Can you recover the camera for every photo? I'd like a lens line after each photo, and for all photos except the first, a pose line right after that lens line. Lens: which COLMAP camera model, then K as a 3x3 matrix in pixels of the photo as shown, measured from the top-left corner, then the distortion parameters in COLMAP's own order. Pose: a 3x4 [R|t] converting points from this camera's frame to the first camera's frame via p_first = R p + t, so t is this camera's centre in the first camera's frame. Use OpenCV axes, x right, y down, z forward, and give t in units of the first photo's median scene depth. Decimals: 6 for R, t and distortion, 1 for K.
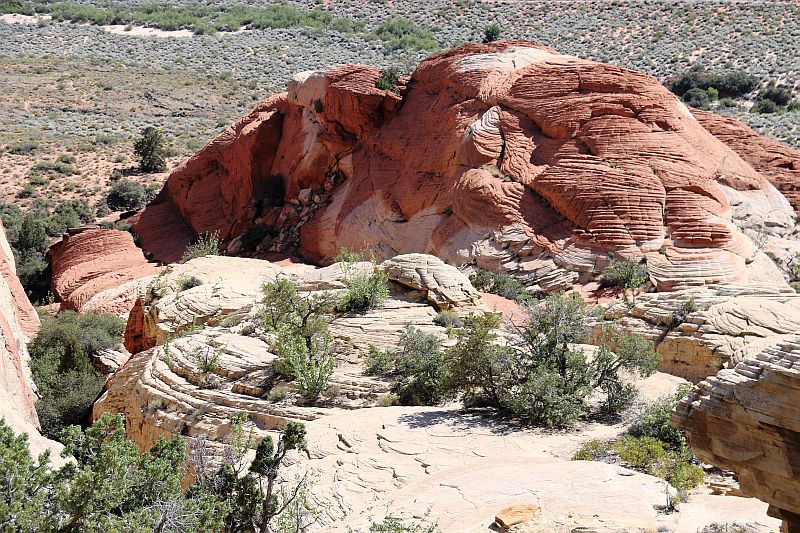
lens RADIAL K [[1804.0, 0, 399.5], [0, 1804.0, 266.4], [0, 0, 1]] dist [0.152257, 0.000000]
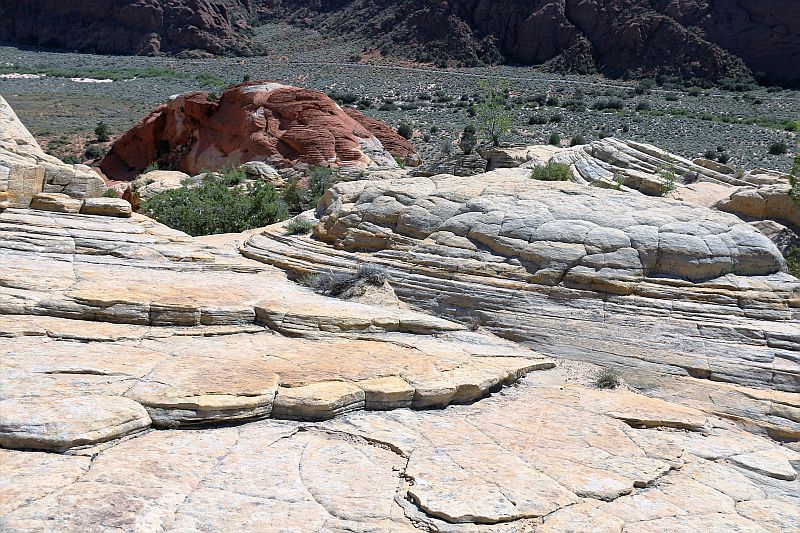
lens RADIAL K [[882.3, 0, 400.6], [0, 882.3, 267.5], [0, 0, 1]] dist [-0.060597, 0.000000]
pose [[0.960286, -0.070272, 0.270023, -0.099174], [0.048281, 0.995016, 0.087248, 0.031293], [-0.274809, -0.070746, 0.958893, -0.193221]]
